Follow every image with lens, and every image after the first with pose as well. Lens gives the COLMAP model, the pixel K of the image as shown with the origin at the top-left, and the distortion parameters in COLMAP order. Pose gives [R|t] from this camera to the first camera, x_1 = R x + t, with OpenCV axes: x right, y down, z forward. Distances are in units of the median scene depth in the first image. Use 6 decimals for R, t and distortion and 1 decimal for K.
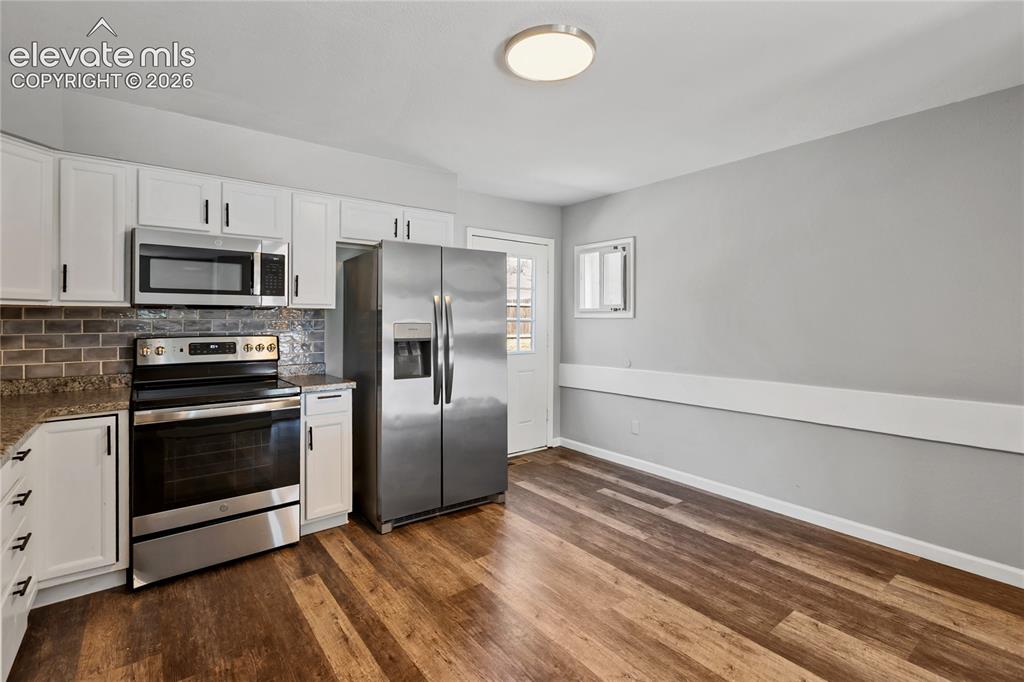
lens RADIAL K [[473.2, 0, 504.9], [0, 473.2, 319.1], [0, 0, 1]] dist [0.008734, -0.001382]
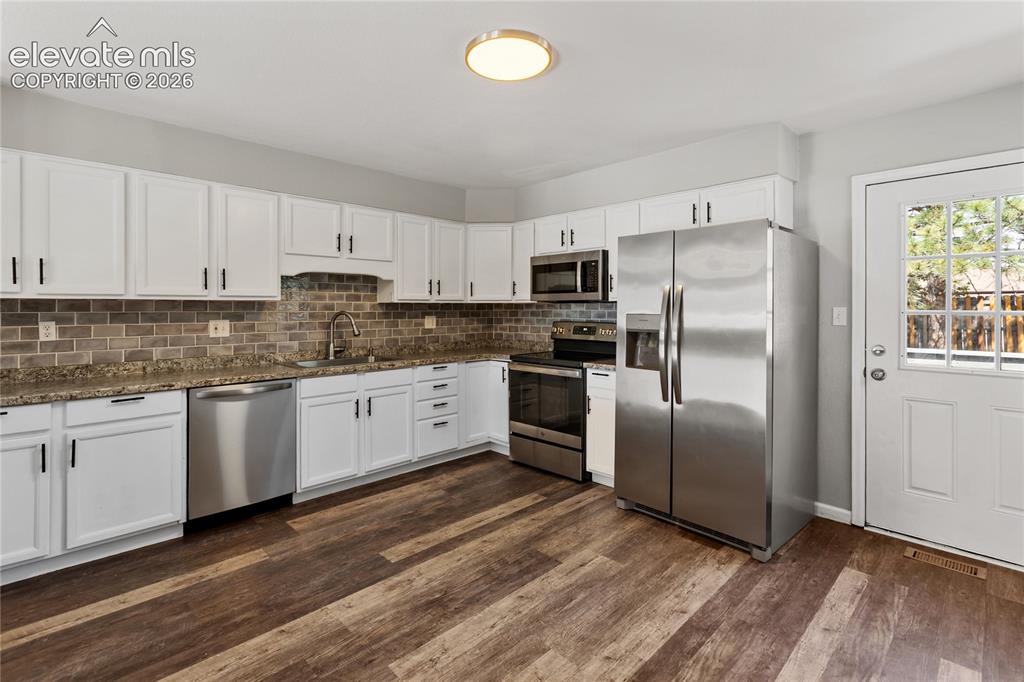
lens RADIAL K [[473.2, 0, 507.7], [0, 473.2, 311.5], [0, 0, 1]] dist [0.008734, -0.001382]
pose [[0.123514, 0.003641, -0.992336, 0.855521], [-0.003857, 0.999987, 0.003189, 0.000912], [0.992335, 0.003433, 0.123526, 0.661524]]
